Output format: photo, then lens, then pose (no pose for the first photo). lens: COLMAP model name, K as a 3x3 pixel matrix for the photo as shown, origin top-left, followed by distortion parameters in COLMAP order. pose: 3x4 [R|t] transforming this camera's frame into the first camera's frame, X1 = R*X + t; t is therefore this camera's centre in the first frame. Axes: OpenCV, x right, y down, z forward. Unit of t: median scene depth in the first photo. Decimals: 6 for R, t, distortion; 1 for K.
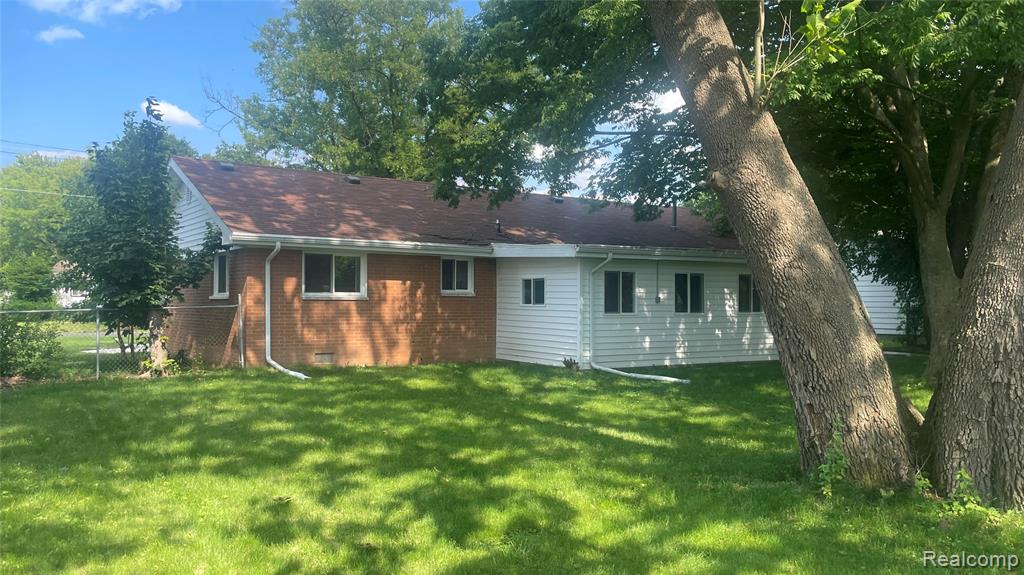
lens RADIAL K [[819.8, 0, 506.8], [0, 819.8, 290.1], [0, 0, 1]] dist [0.069611, -0.108700]
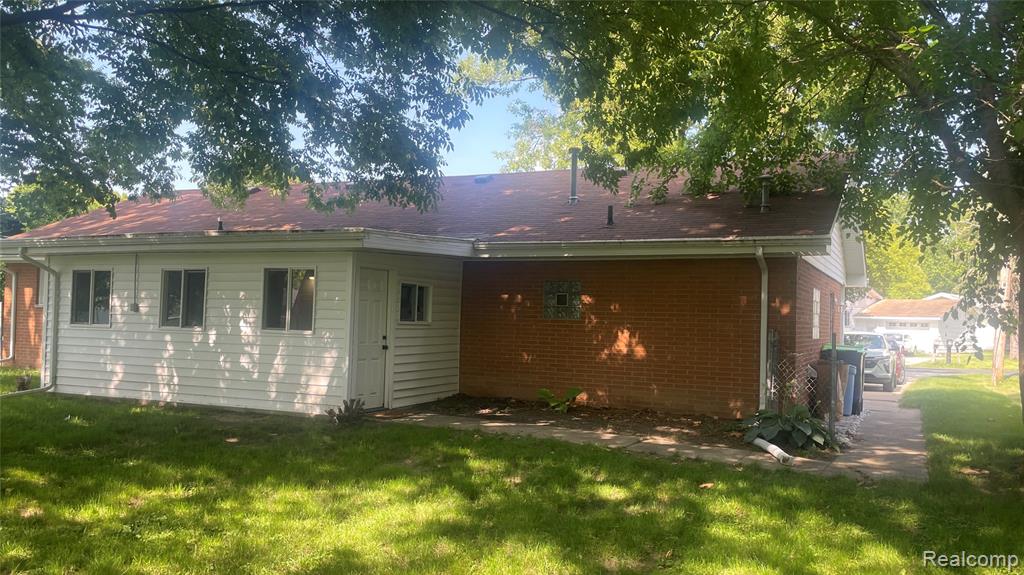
lens RADIAL K [[819.8, 0, 504.9], [0, 819.8, 286.8], [0, 0, 1]] dist [0.069611, -0.108700]
pose [[0.530991, -0.023839, -0.847042, 0.982018], [-0.006790, 0.999452, -0.032384, 0.014840], [0.847350, 0.022947, 0.530538, 0.897652]]
